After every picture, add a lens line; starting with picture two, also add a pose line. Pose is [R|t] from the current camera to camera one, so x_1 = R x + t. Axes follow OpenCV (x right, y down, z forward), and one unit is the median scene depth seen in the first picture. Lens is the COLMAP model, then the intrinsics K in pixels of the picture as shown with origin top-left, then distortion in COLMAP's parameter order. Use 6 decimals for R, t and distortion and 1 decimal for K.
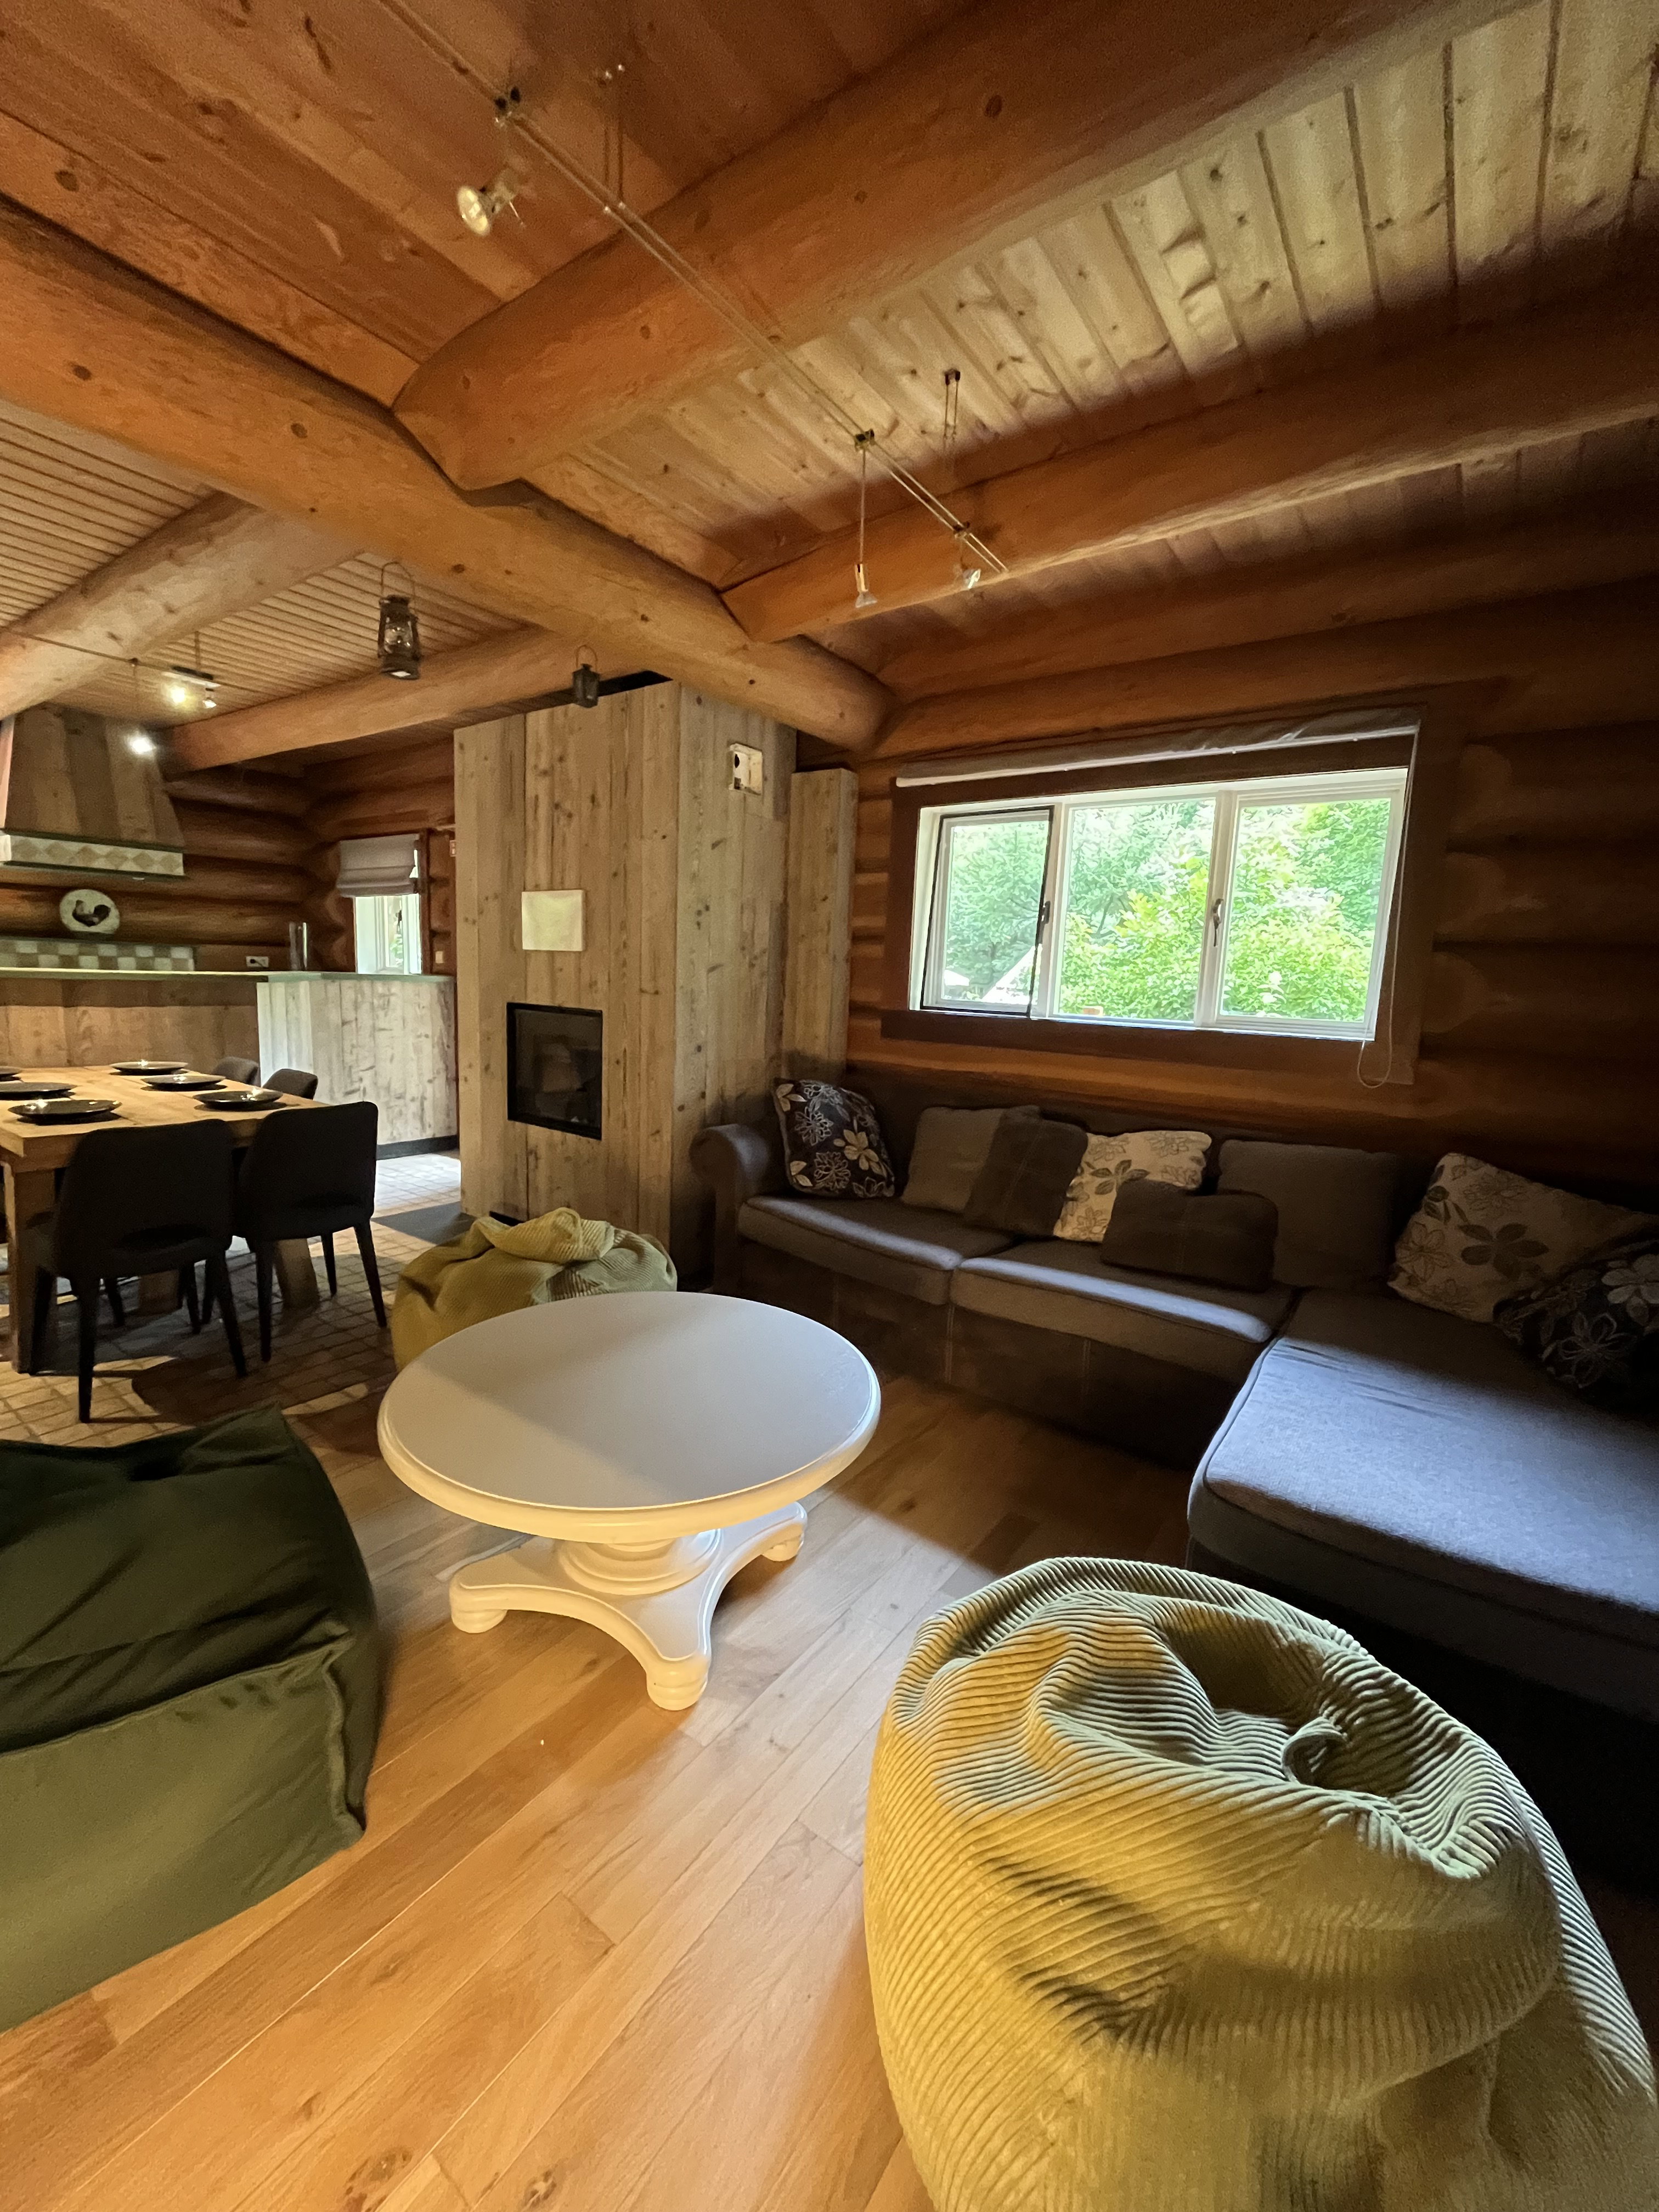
lens RADIAL K [[900.1, 0, 840.4], [0, 900.1, 1107.8], [0, 0, 1]] dist [-0.001108, -0.000281]
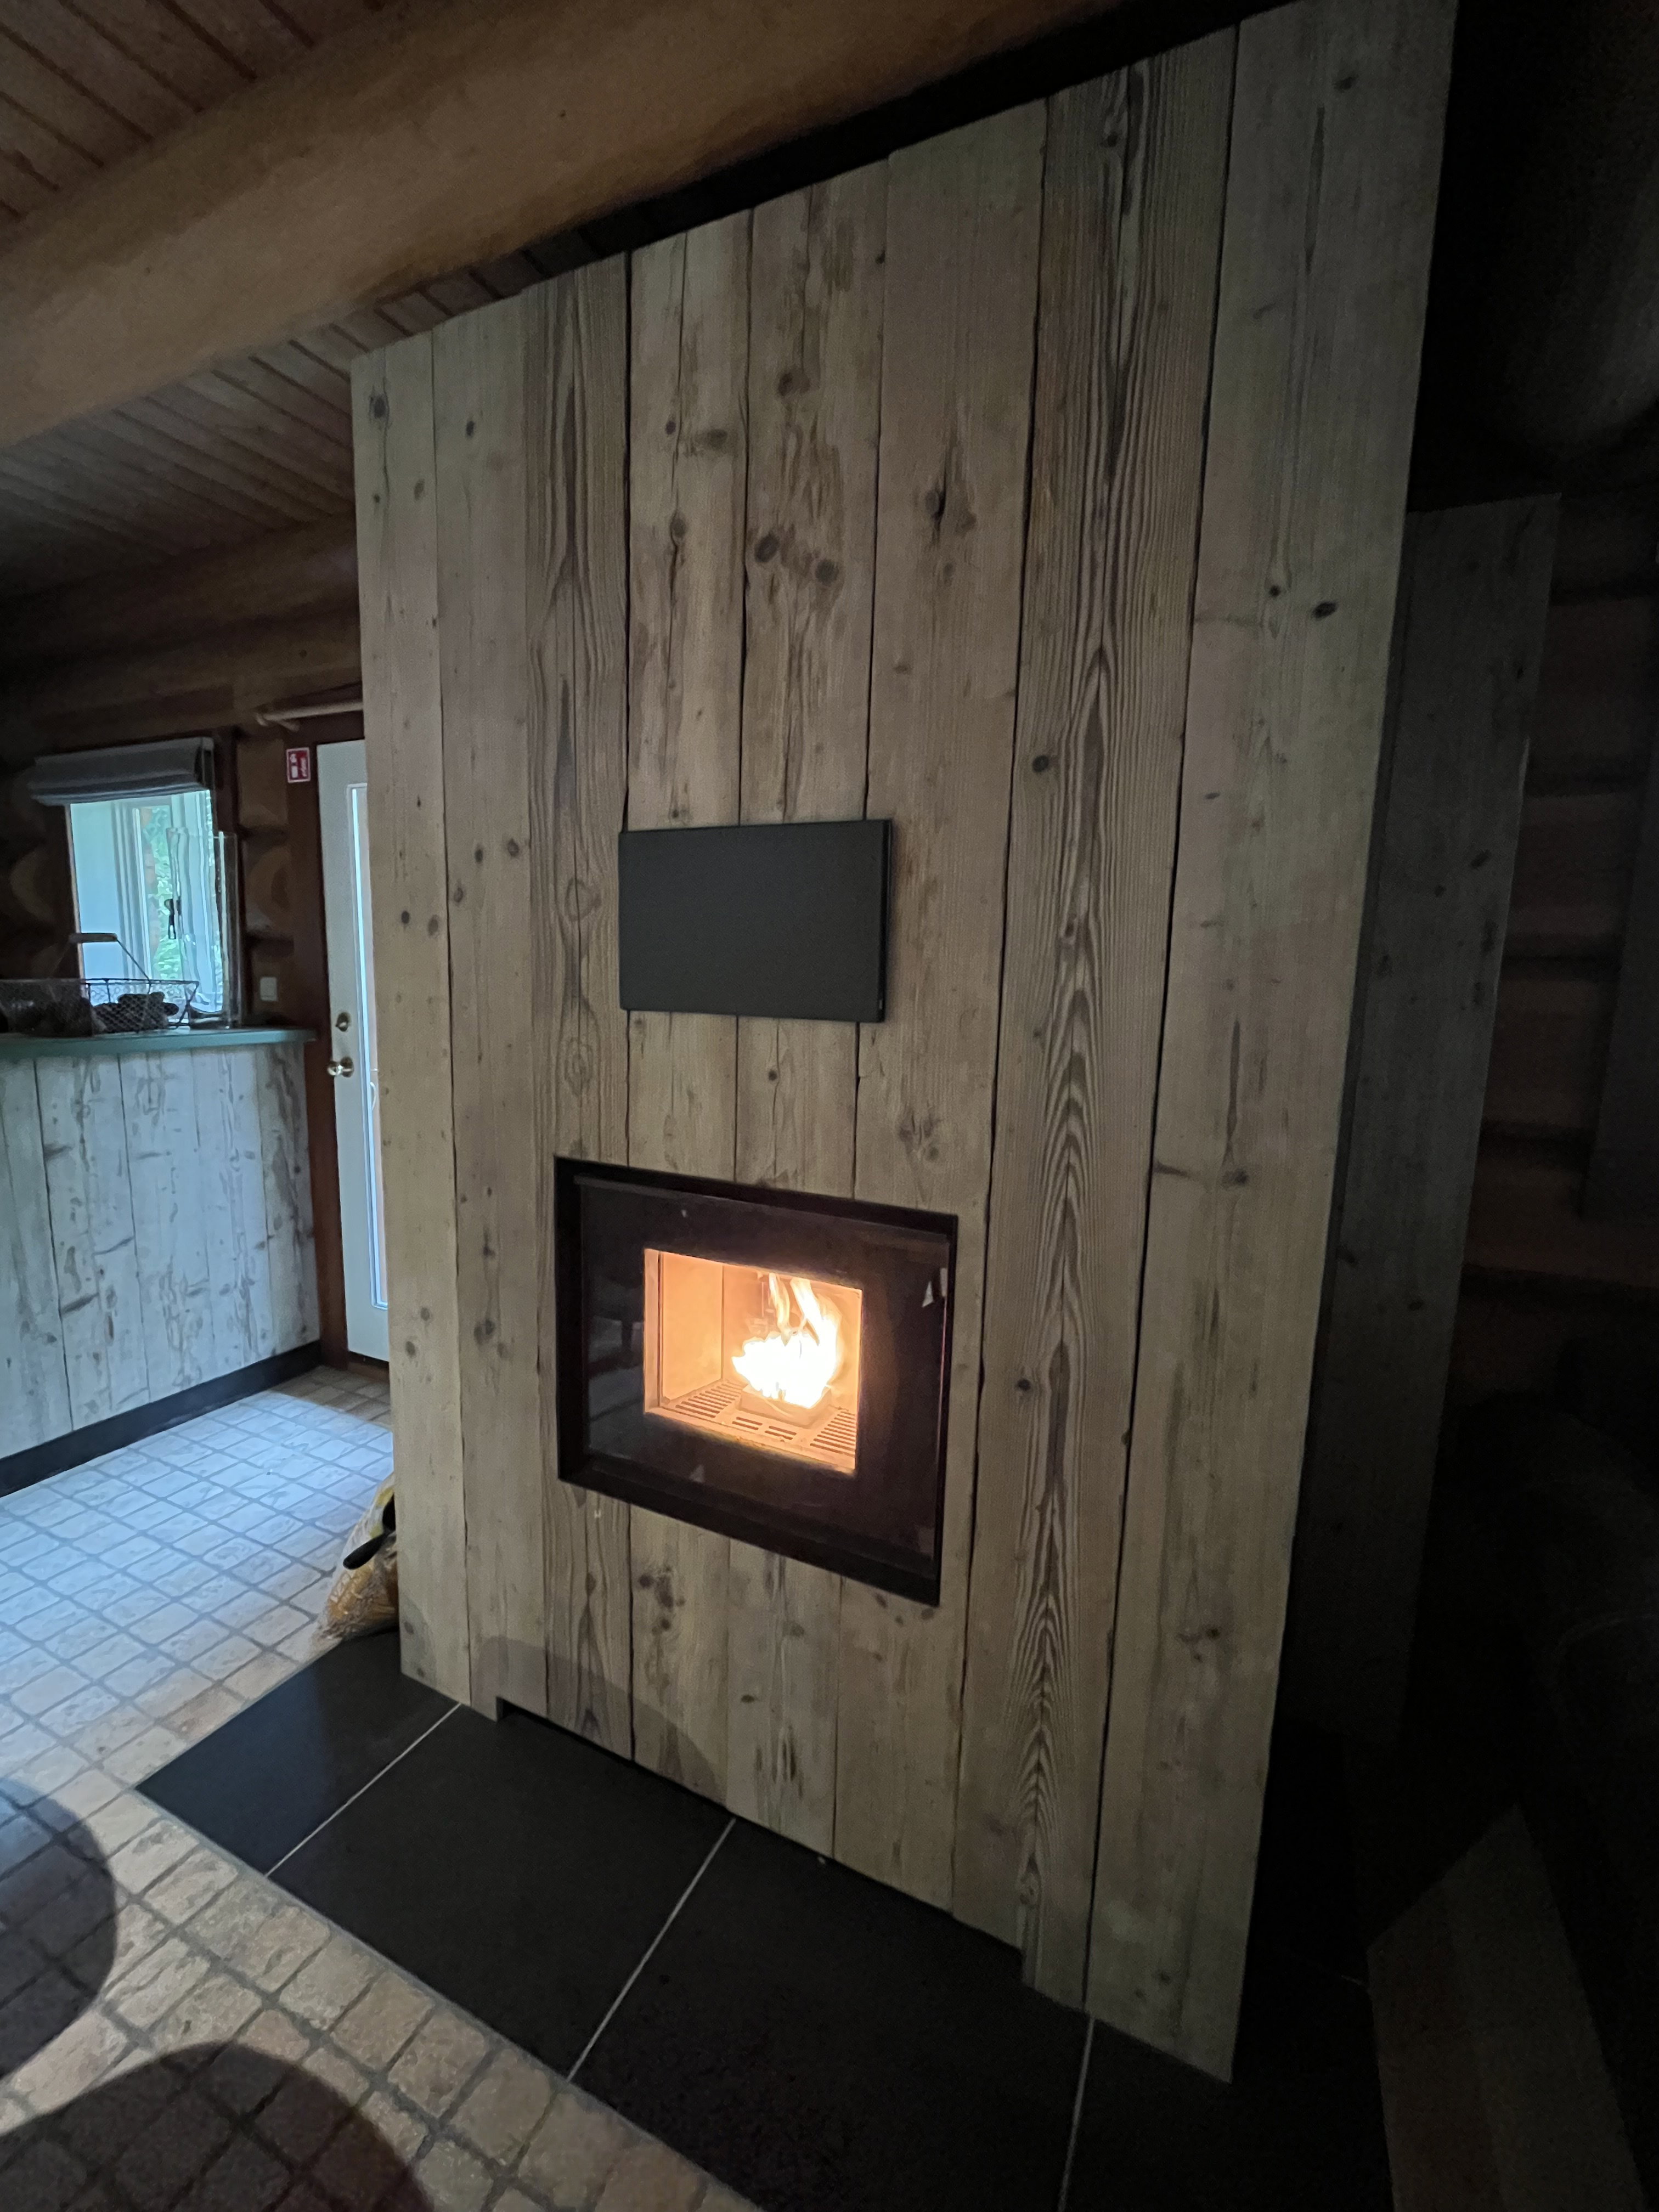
lens RADIAL K [[900.1, 0, 819.4], [0, 900.1, 1097.7], [0, 0, 1]] dist [-0.001108, -0.000281]
pose [[0.983734, -0.039048, 0.175338, -0.330668], [0.038512, 0.999237, 0.006463, -0.138090], [-0.175457, 0.000394, 0.984487, 0.642351]]
